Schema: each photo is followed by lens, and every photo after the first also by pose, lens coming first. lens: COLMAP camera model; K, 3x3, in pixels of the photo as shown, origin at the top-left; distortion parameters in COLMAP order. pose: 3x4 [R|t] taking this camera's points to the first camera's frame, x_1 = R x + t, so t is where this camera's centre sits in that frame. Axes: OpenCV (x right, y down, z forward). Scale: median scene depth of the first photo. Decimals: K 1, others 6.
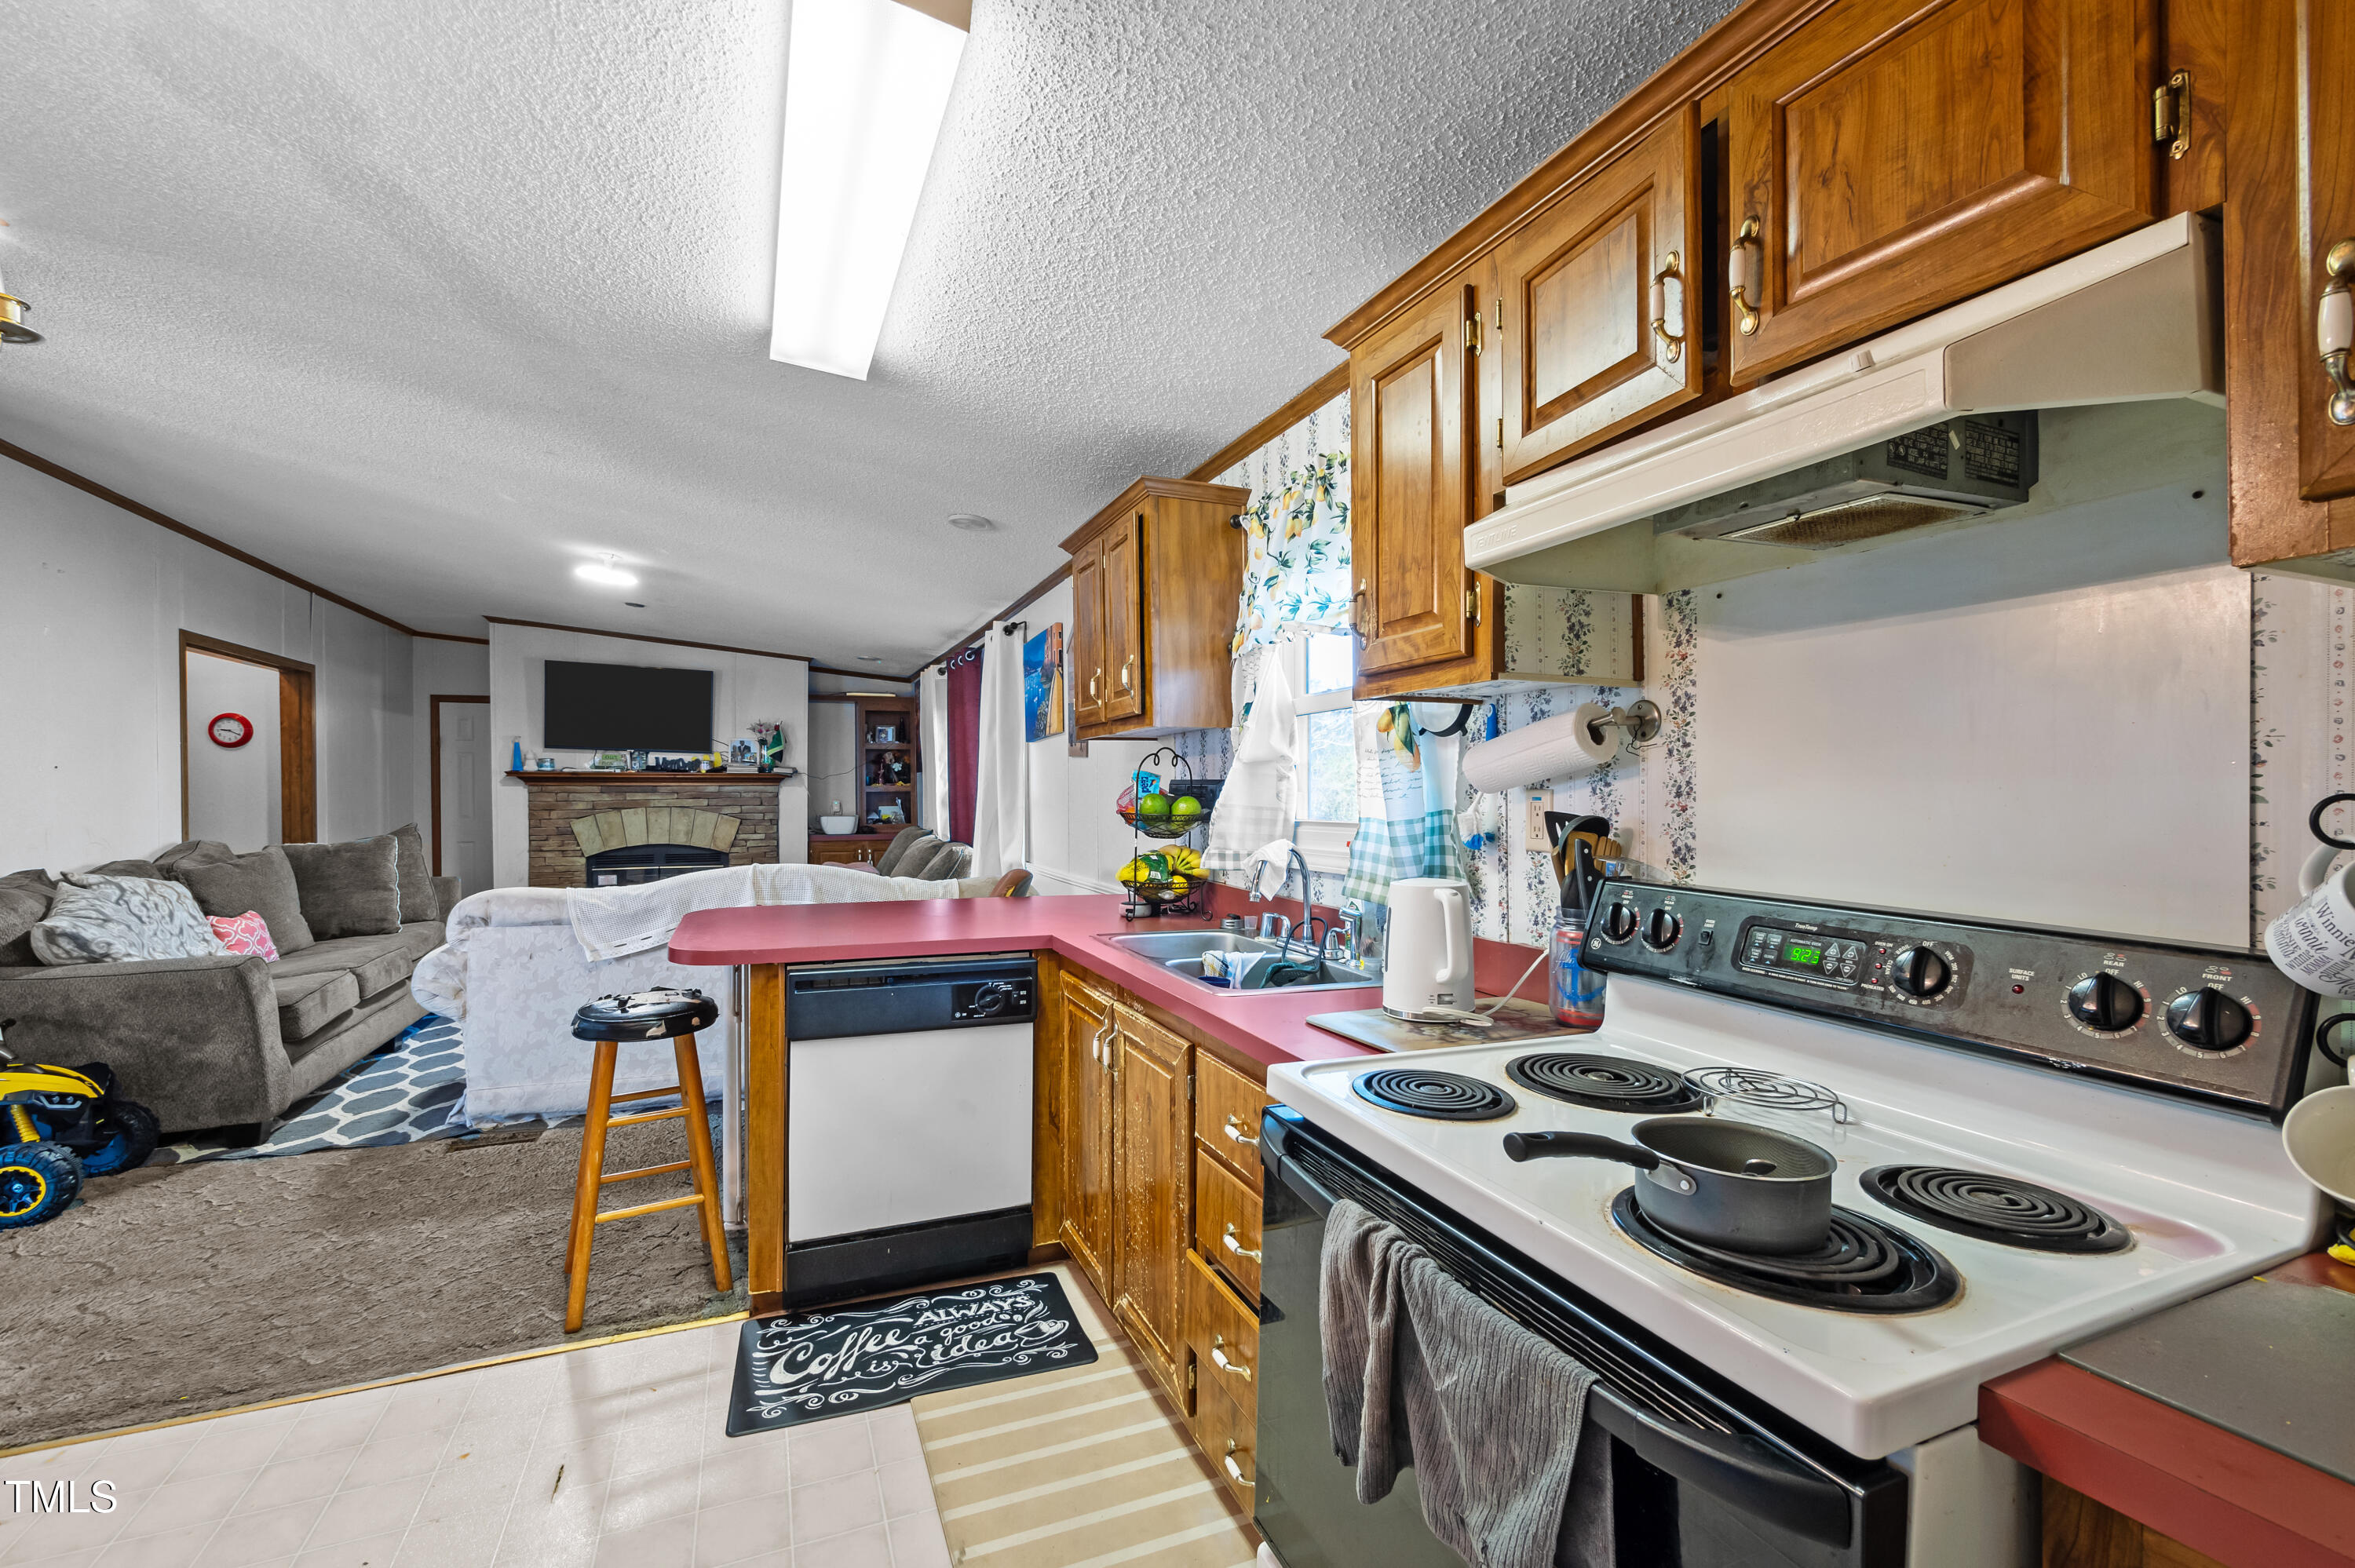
lens RADIAL K [[1010.7, 0, 1186.9], [0, 1010.7, 799.8], [0, 0, 1]] dist [-0.003043, -0.000436]
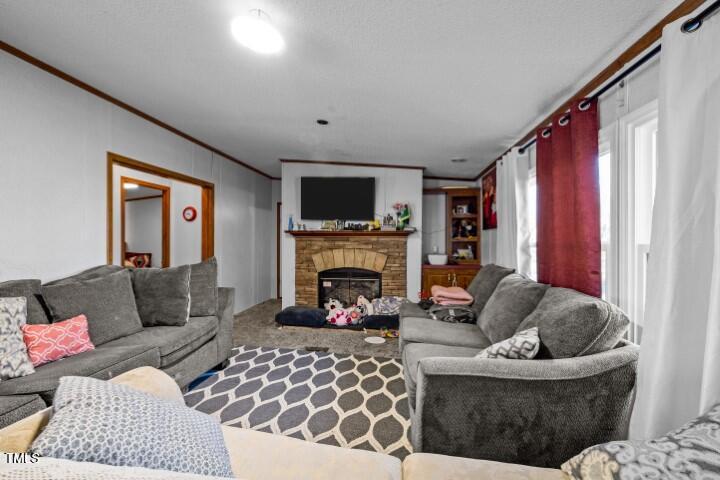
lens RADIAL K [[309.0, 0, 359.4], [0, 309.0, 243.9], [0, 0, 1]] dist [-0.003043, -0.000436]
pose [[0.859182, 0.007677, -0.511613, -0.196440], [-0.010144, 0.999946, -0.002031, -0.000816], [0.511570, 0.006935, 0.859214, 0.487916]]
